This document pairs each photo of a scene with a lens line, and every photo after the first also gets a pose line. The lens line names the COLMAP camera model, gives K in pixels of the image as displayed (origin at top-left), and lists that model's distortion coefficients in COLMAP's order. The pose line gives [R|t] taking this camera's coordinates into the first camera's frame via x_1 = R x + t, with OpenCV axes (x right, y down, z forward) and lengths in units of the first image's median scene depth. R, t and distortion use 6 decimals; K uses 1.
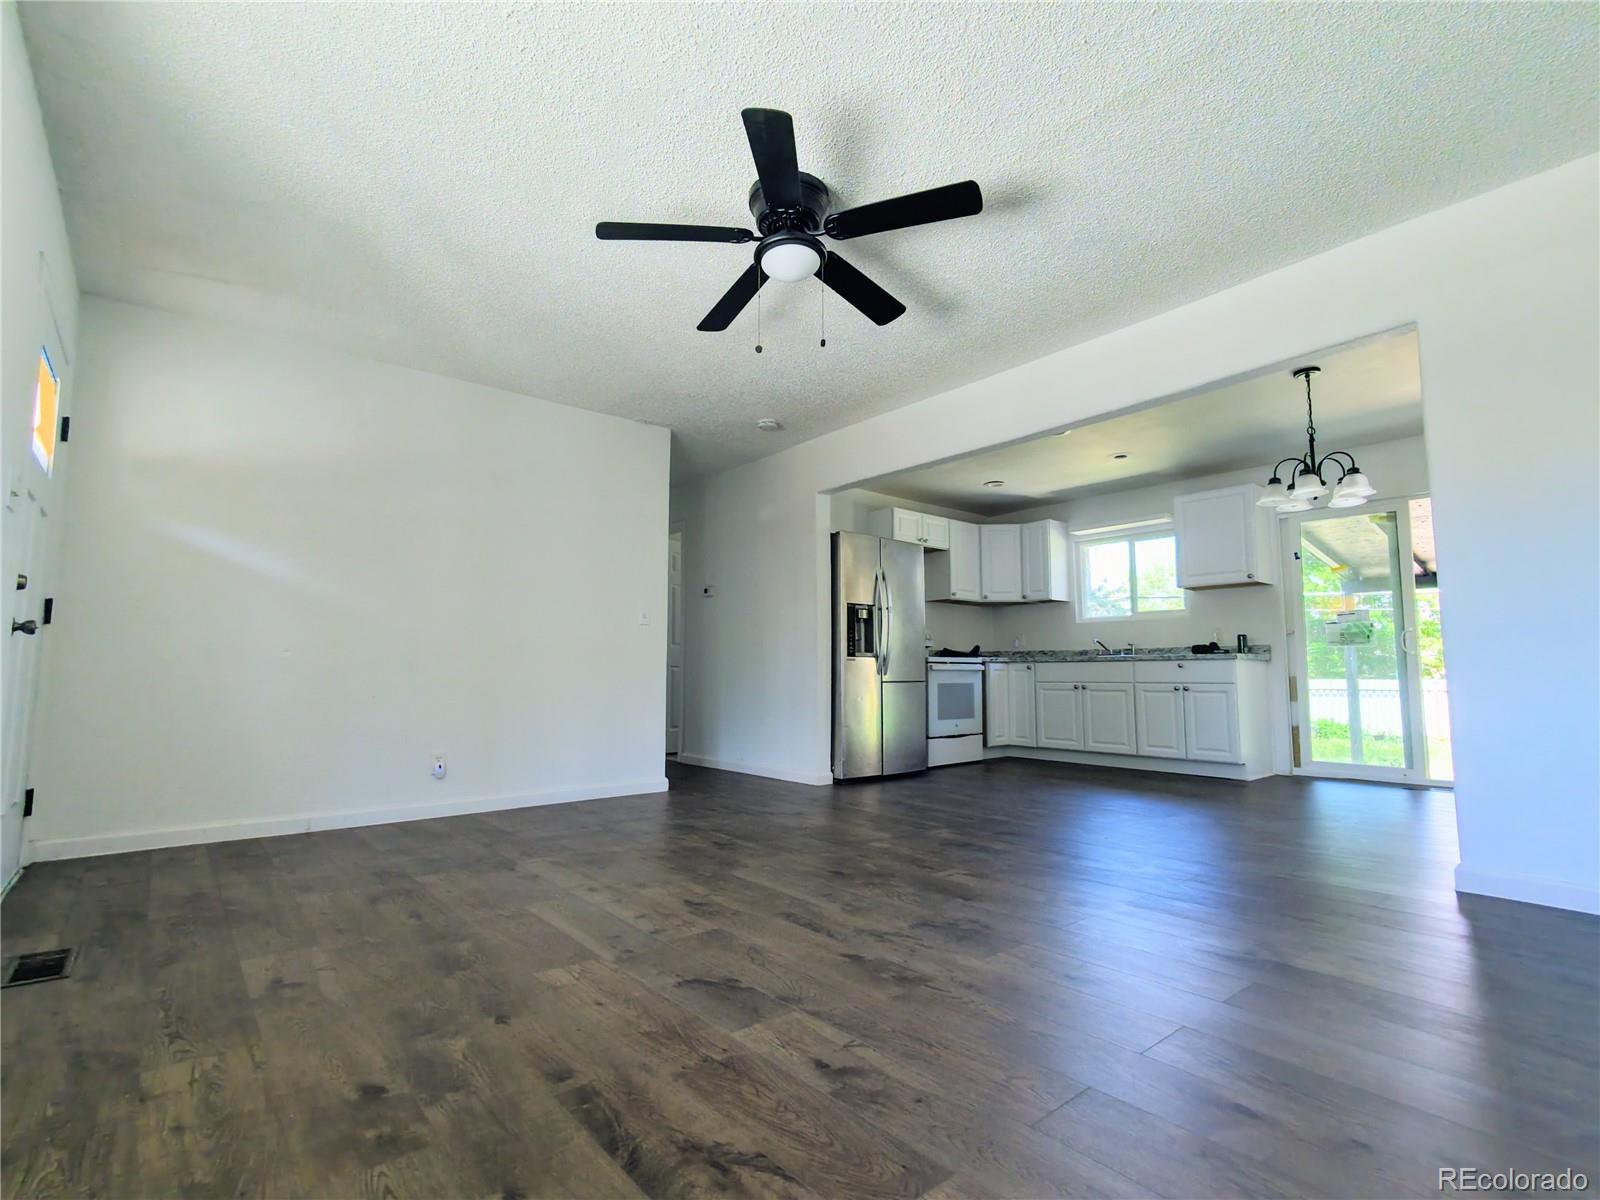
lens RADIAL K [[769.3, 0, 793.4], [0, 769.3, 600.7], [0, 0, 1]] dist [-0.002673, 0.006238]
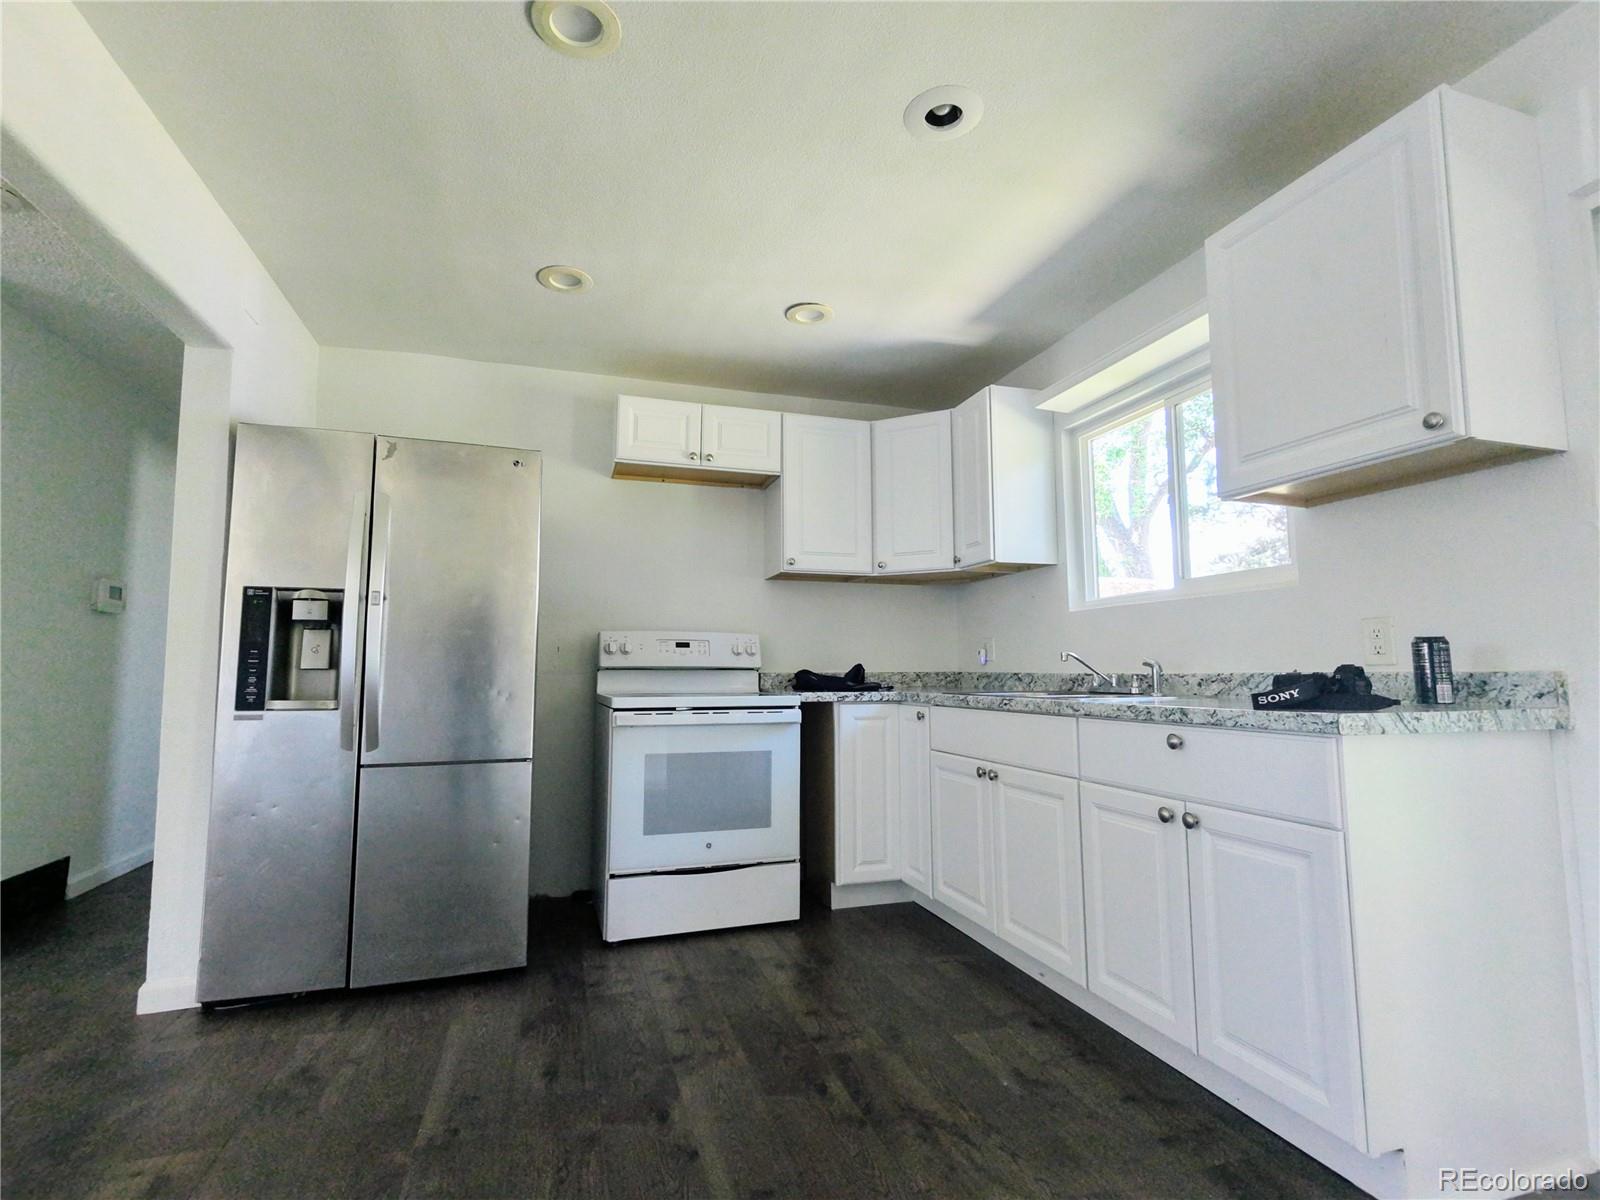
lens RADIAL K [[769.3, 0, 793.4], [0, 769.3, 600.7], [0, 0, 1]] dist [-0.002673, 0.006238]
pose [[0.925210, -0.038151, -0.377533, 0.432823], [0.038890, 0.999227, -0.005669, 0.021127], [0.377458, -0.009438, 0.925979, 0.591932]]
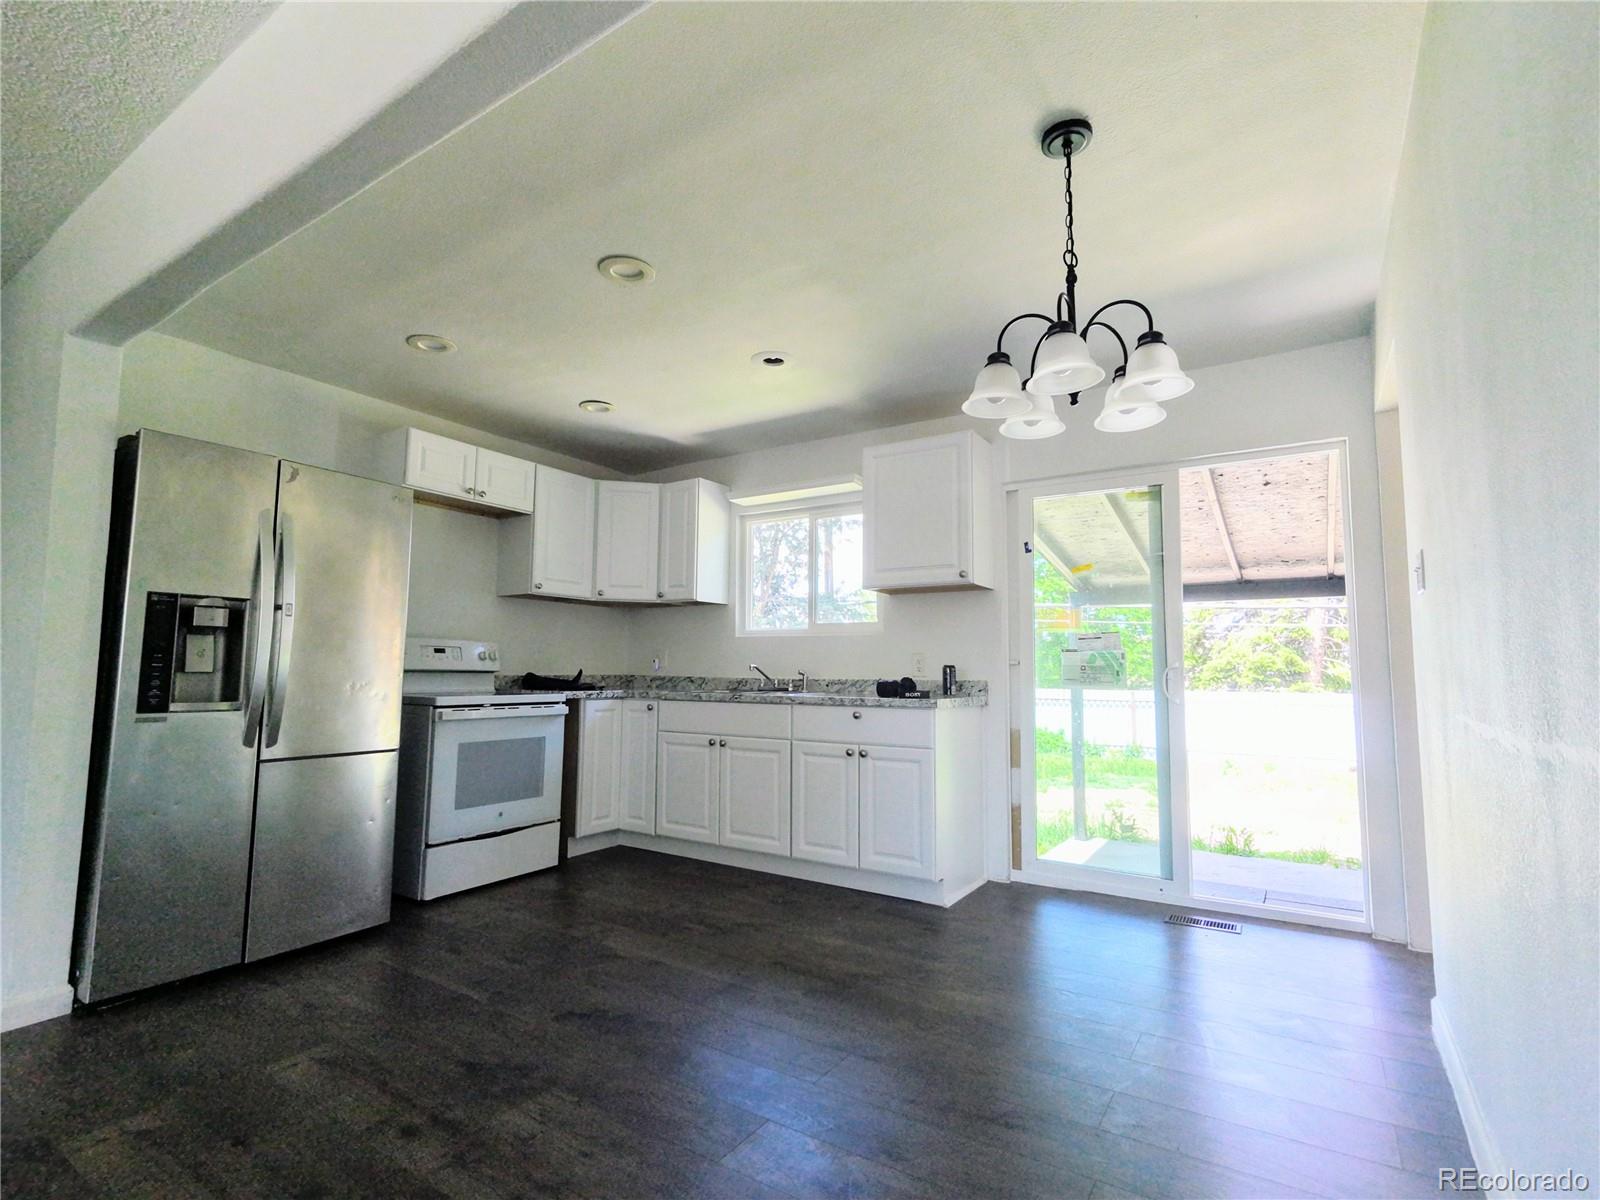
lens RADIAL K [[769.3, 0, 793.4], [0, 769.3, 600.7], [0, 0, 1]] dist [-0.002673, 0.006238]
pose [[0.956733, 0.034801, 0.288879, 0.247434], [-0.036187, 0.999345, -0.000543, -0.004341], [-0.288709, -0.009934, 0.957365, 0.385984]]
